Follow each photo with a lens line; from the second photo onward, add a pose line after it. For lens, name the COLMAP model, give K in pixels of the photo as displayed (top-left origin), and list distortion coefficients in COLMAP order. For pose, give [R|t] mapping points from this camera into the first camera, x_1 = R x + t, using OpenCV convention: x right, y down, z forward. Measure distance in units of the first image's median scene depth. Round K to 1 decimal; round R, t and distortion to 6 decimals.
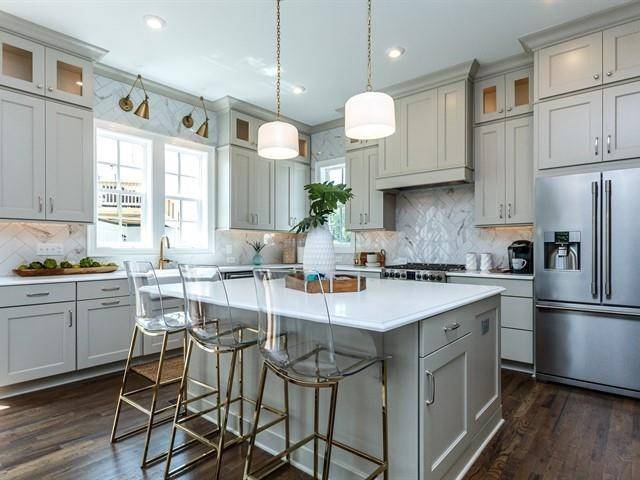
lens RADIAL K [[372.9, 0, 318.9], [0, 372.9, 243.3], [0, 0, 1]] dist [0.004431, -0.001542]
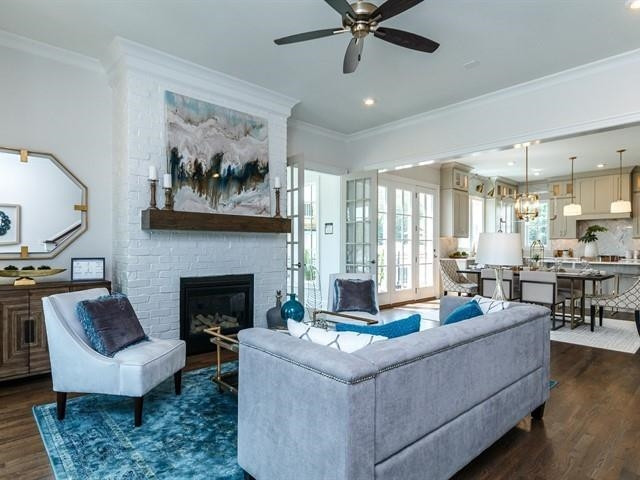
lens RADIAL K [[372.9, 0, 316.8], [0, 372.9, 239.6], [0, 0, 1]] dist [0.004431, -0.001542]
pose [[0.990897, 0.003132, -0.134588, -1.022711], [-0.004510, 0.999940, -0.009933, -0.006710], [0.134549, 0.010450, 0.990852, -1.292460]]
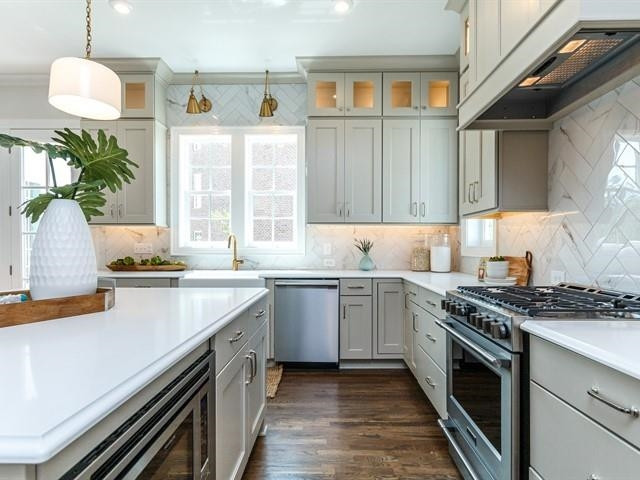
lens RADIAL K [[388.4, 0, 319.2], [0, 388.4, 243.7], [0, 0, 1]] dist [0.022842, 0.002703]
pose [[0.625452, -0.006969, -0.780232, 0.454176], [0.009497, 0.999954, -0.001319, 0.005840], [0.780205, -0.006584, 0.625489, 0.534443]]
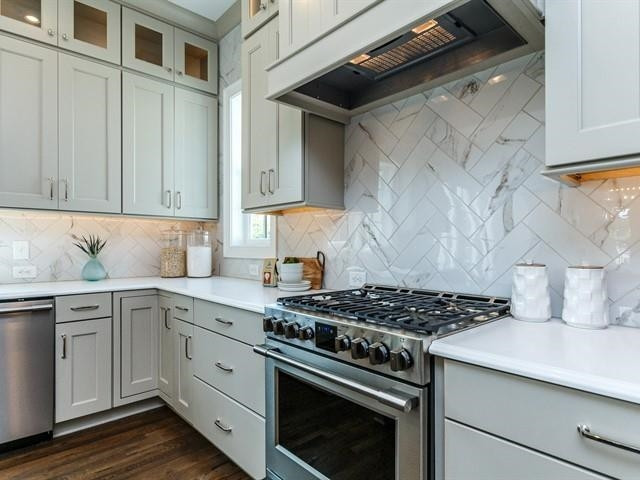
lens RADIAL K [[372.9, 0, 316.7], [0, 372.9, 245.7], [0, 0, 1]] dist [0.004431, -0.001542]
pose [[0.992250, -0.001426, -0.124246, 0.252711], [0.002534, 0.999958, 0.008760, 0.006799], [0.124228, -0.009007, 0.992213, 0.627690]]
